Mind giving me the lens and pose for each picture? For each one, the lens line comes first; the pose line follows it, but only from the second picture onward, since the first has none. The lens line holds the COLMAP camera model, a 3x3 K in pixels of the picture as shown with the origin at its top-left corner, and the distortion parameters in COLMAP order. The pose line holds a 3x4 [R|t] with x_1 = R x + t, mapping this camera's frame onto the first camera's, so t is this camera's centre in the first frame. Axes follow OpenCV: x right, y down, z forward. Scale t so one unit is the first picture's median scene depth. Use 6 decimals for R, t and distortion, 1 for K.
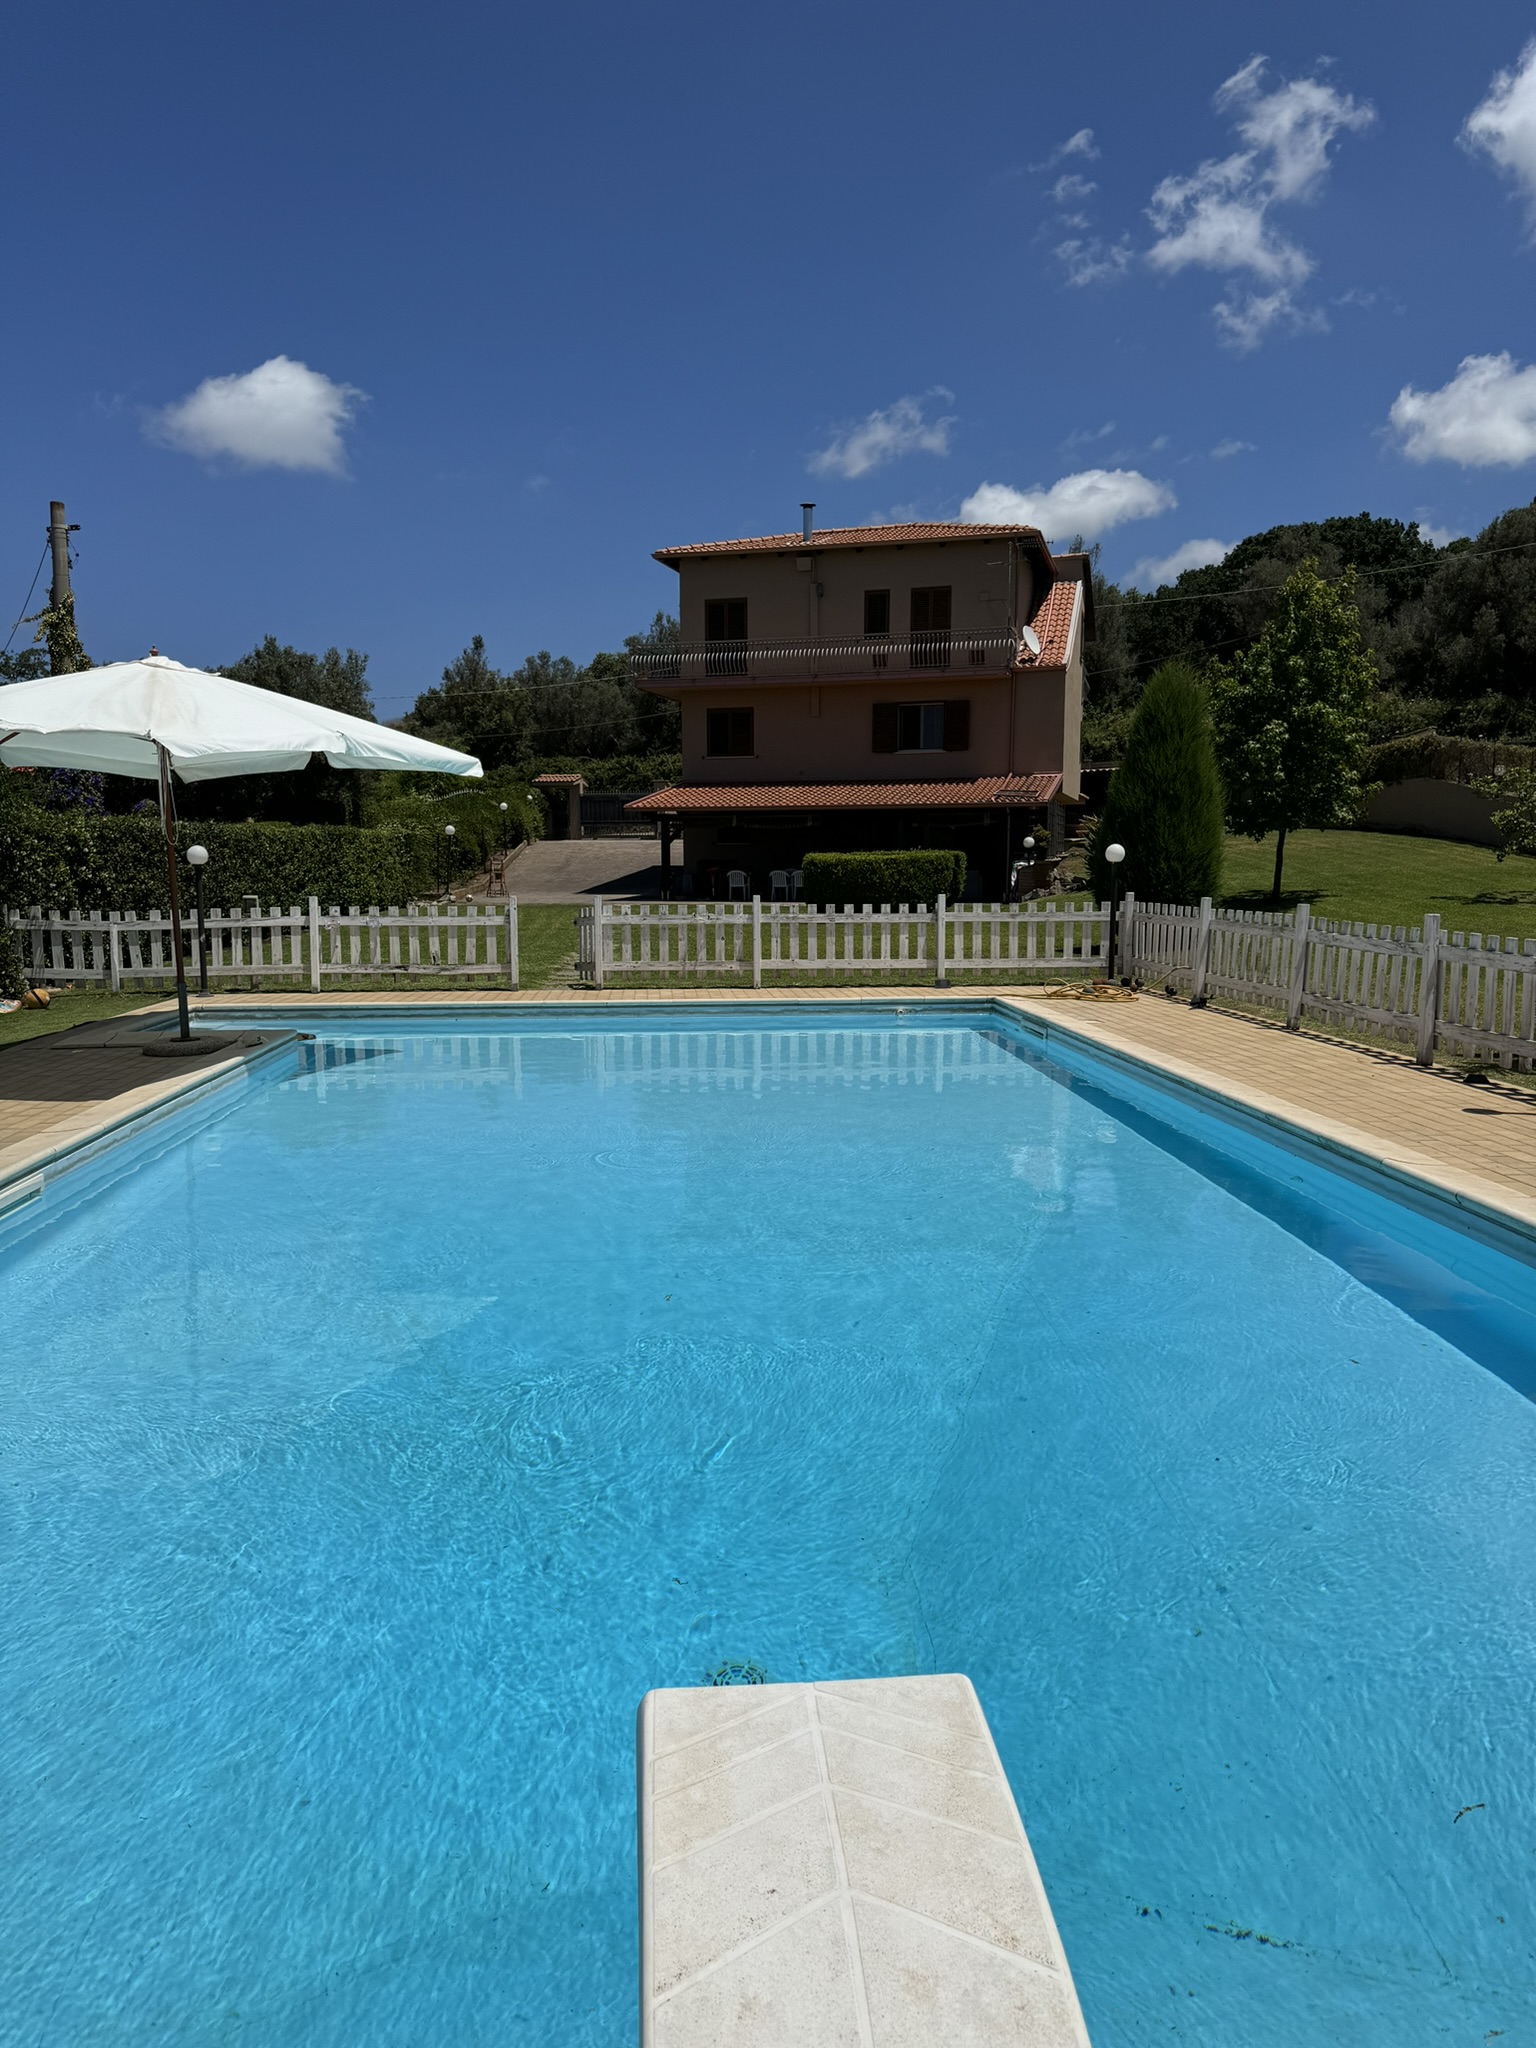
lens RADIAL K [[1421.0, 0, 768.0], [0, 1421.0, 1024.0], [0, 0, 1]] dist [0.201939, -0.427282]
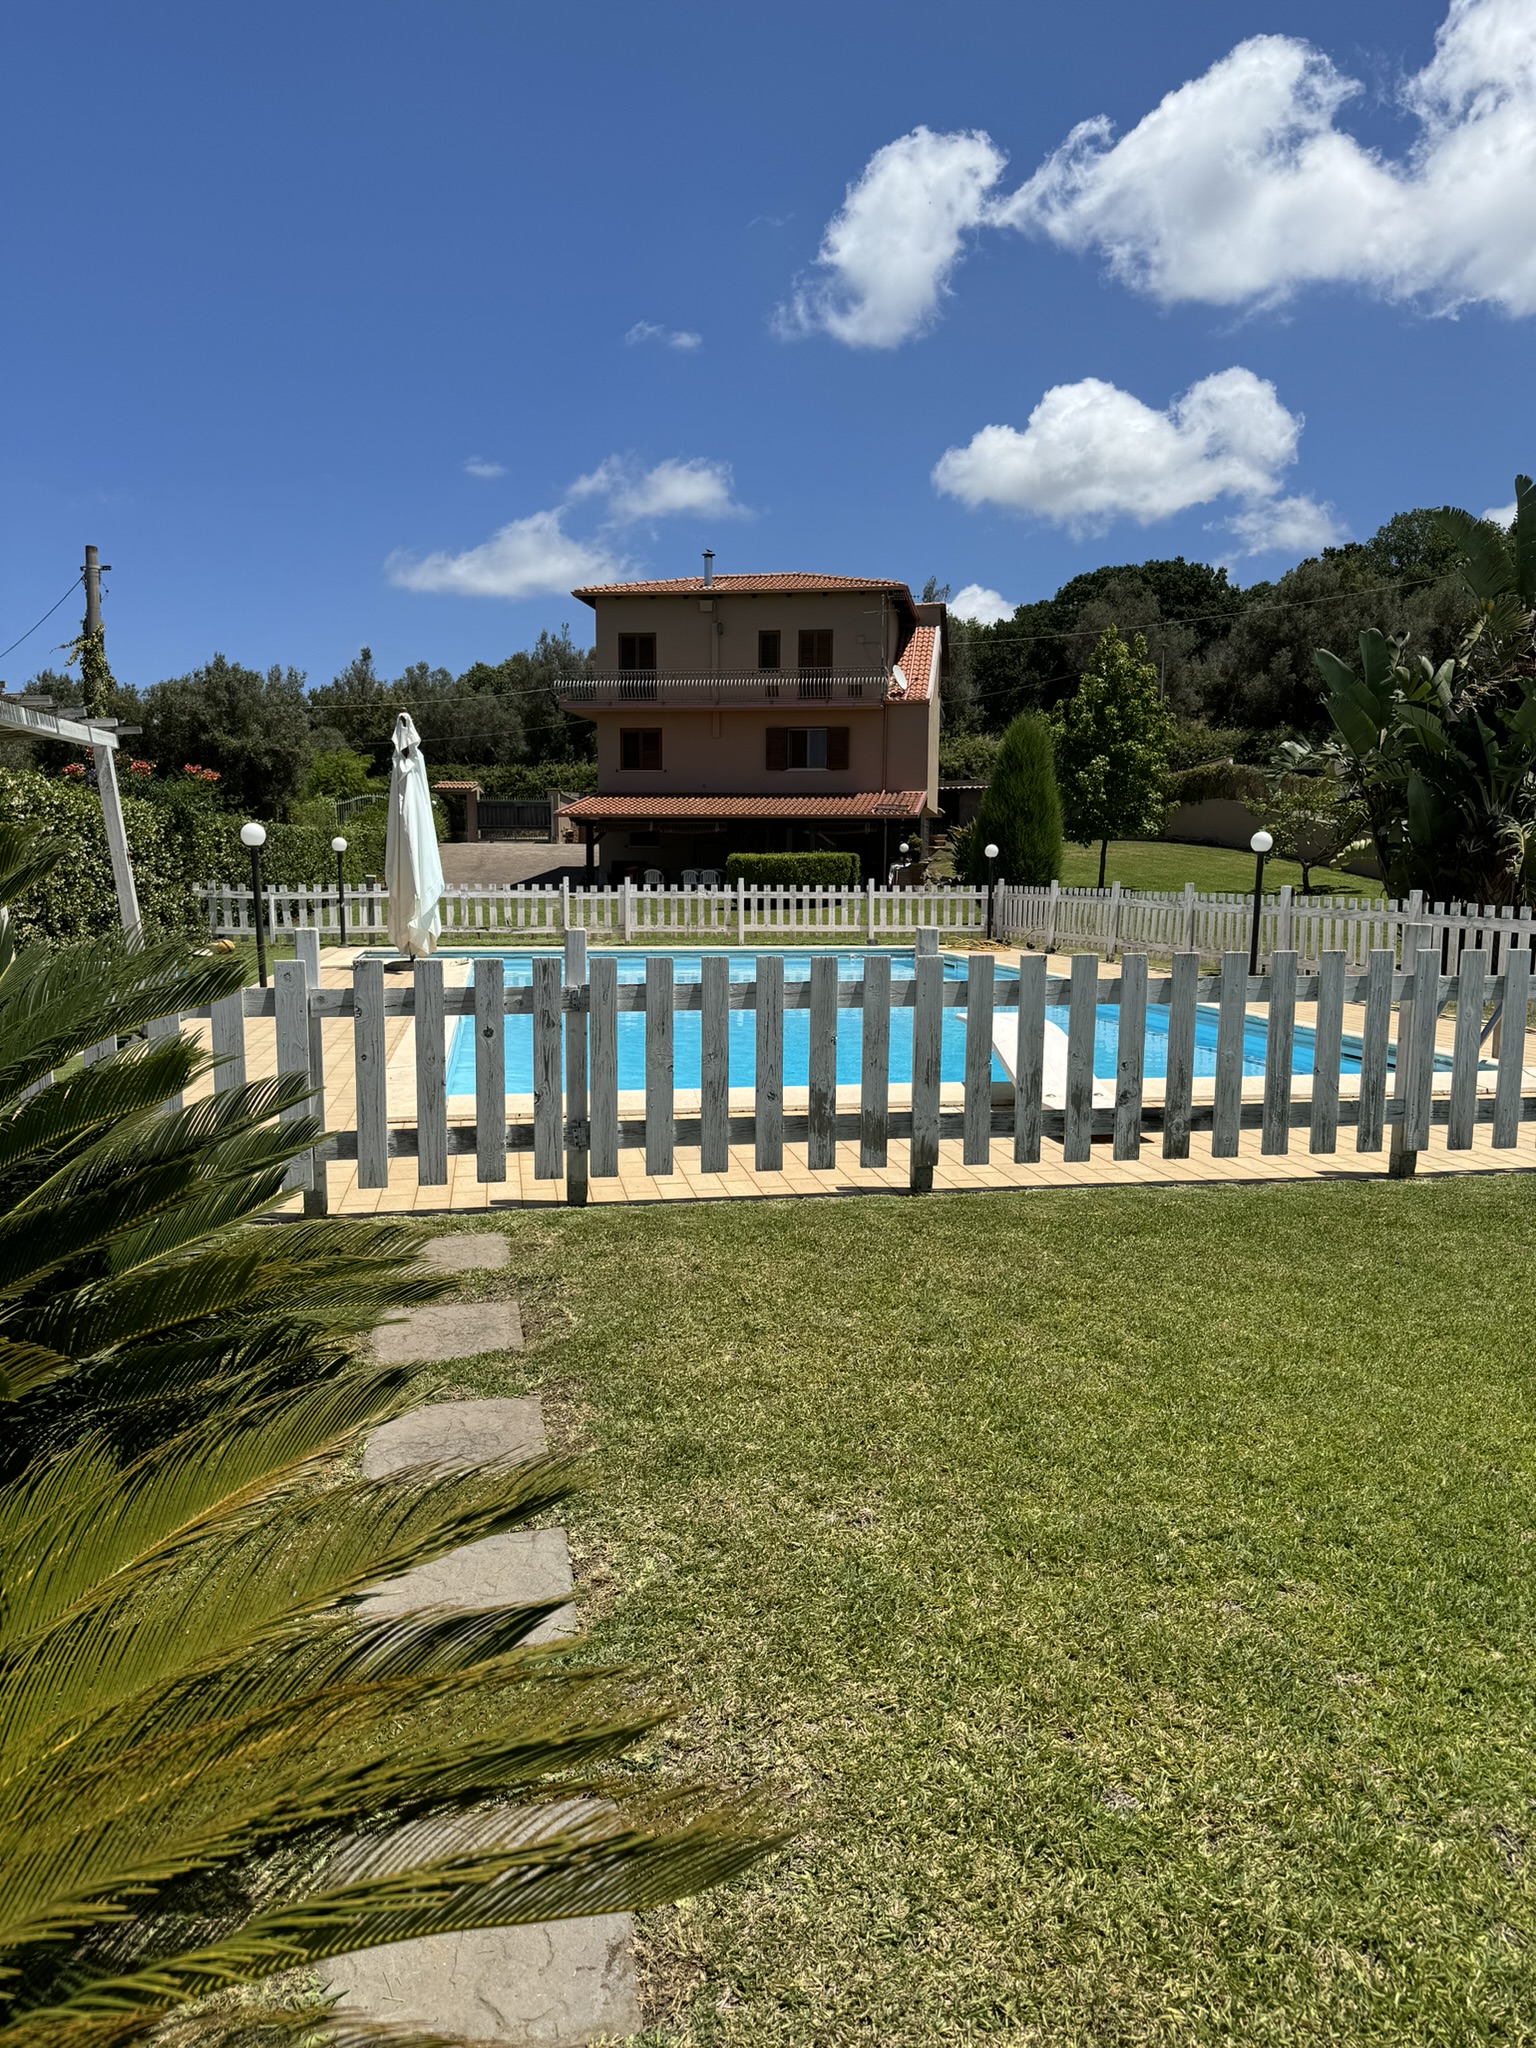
lens RADIAL K [[1421.0, 0, 768.0], [0, 1421.0, 1024.0], [0, 0, 1]] dist [0.201939, -0.427282]
pose [[0.994095, -0.002471, 0.108486, -0.075465], [0.003199, 0.999974, -0.006533, 0.034717], [-0.108467, 0.006841, 0.994077, -0.218014]]
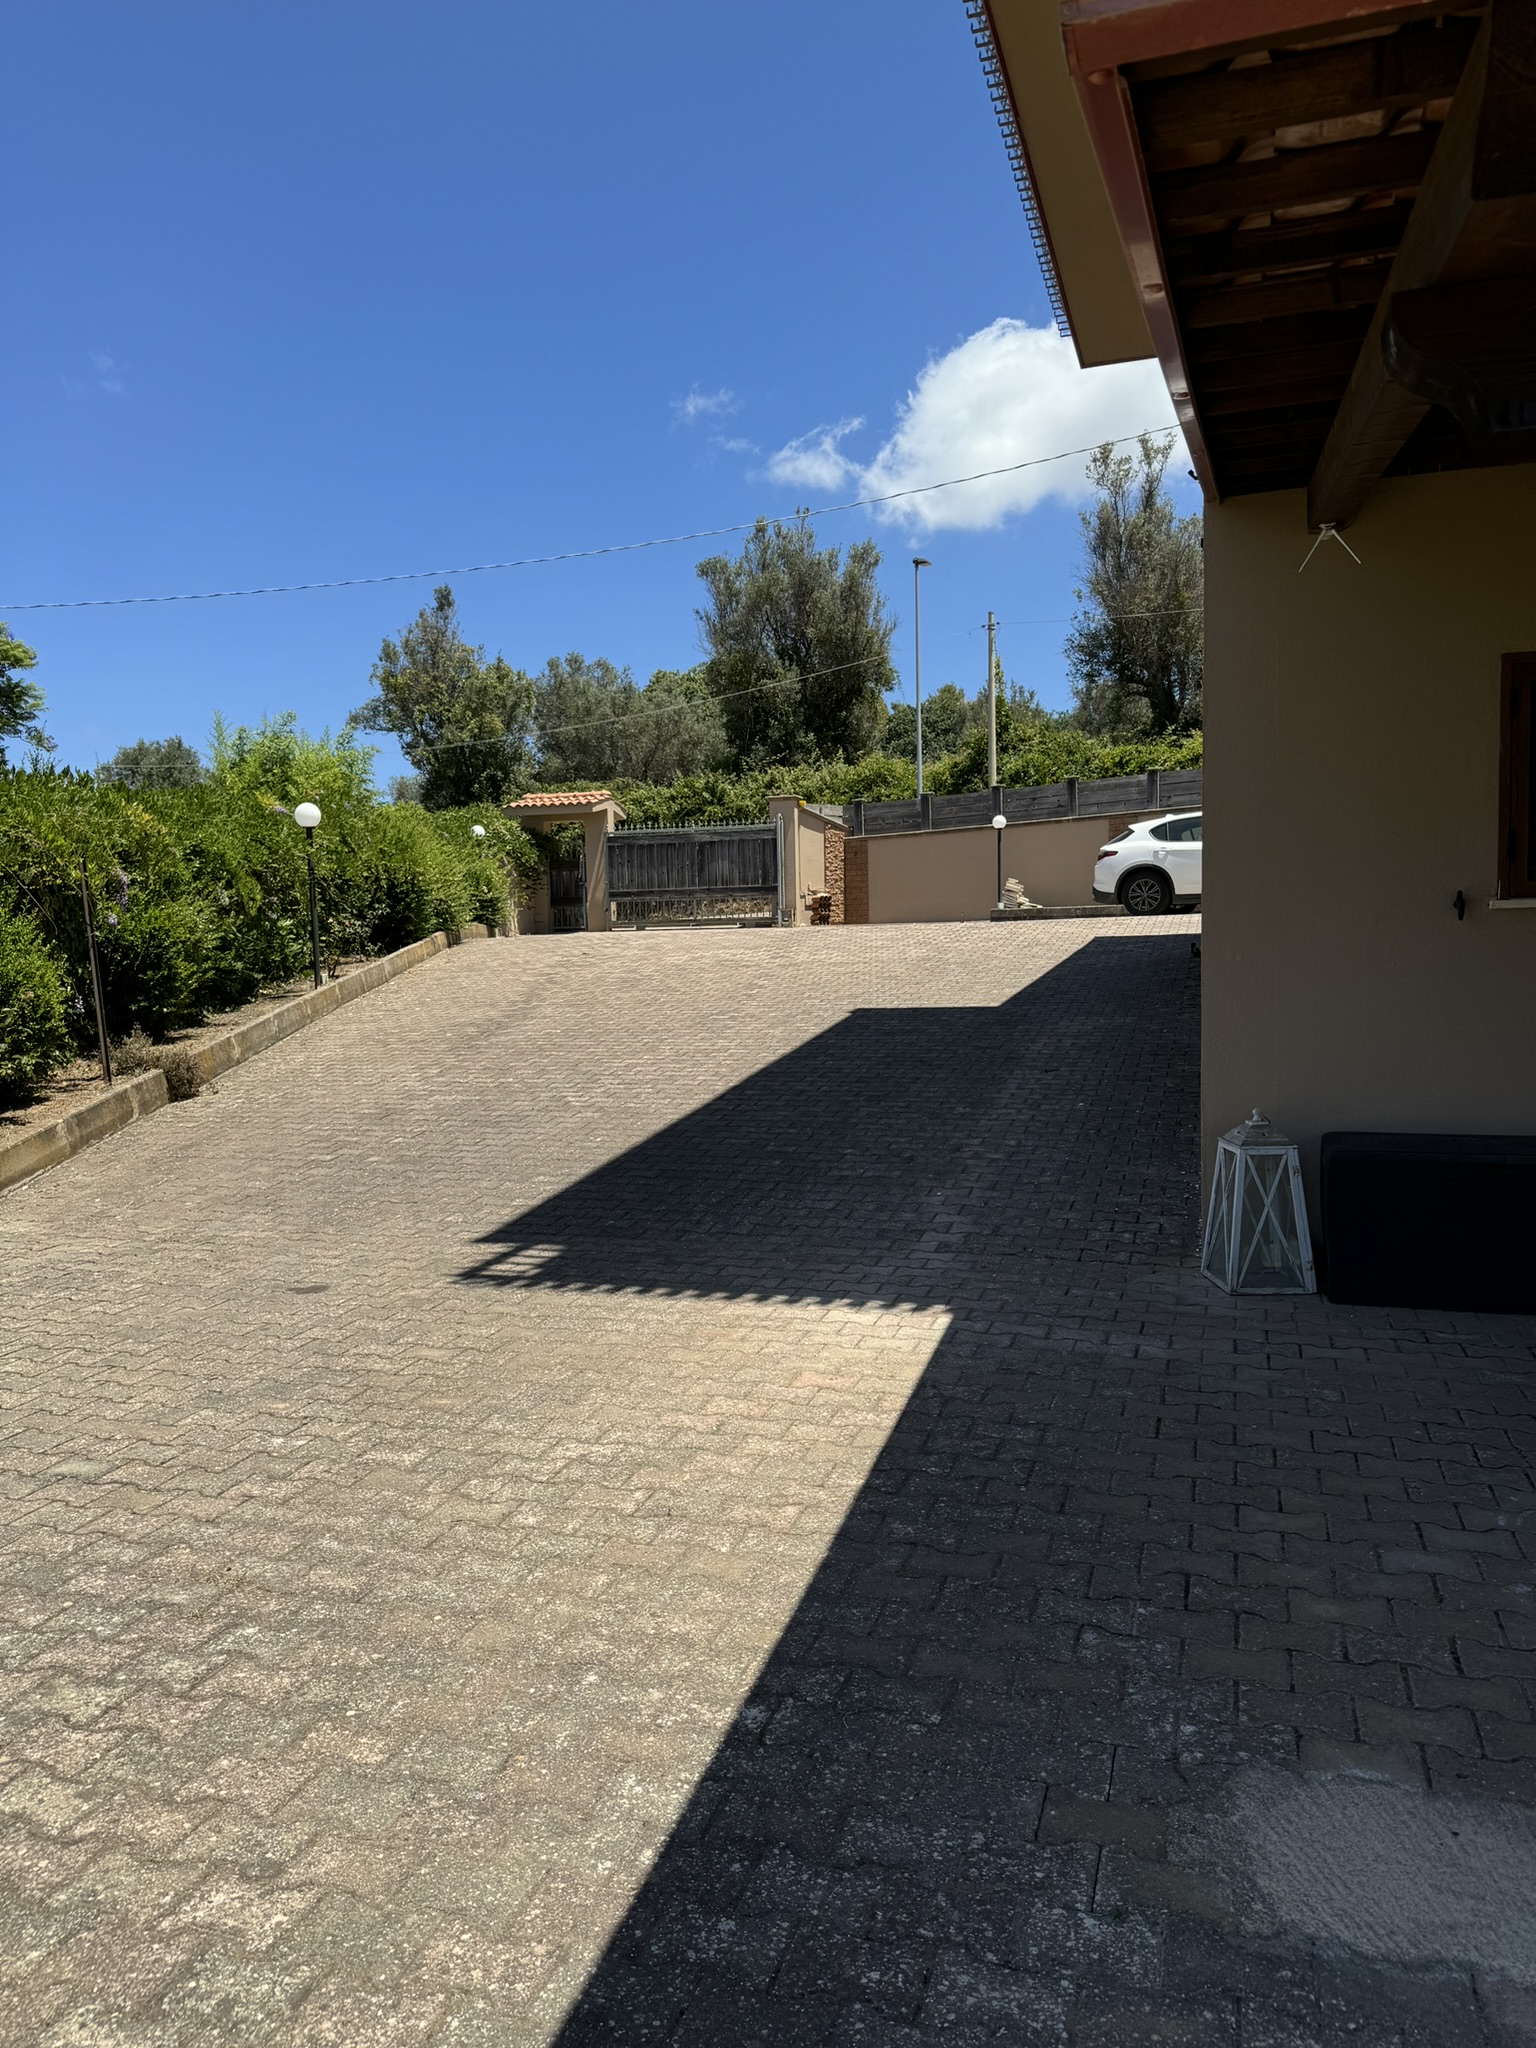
lens RADIAL K [[1420.4, 0, 760.8], [0, 1420.4, 1026.0], [0, 0, 1]] dist [0.172356, -0.378493]
pose [[0.998646, -0.015325, -0.049722, -0.143044], [0.012067, 0.997801, -0.065180, -0.162917], [0.050611, 0.064492, 0.996634, 1.310531]]
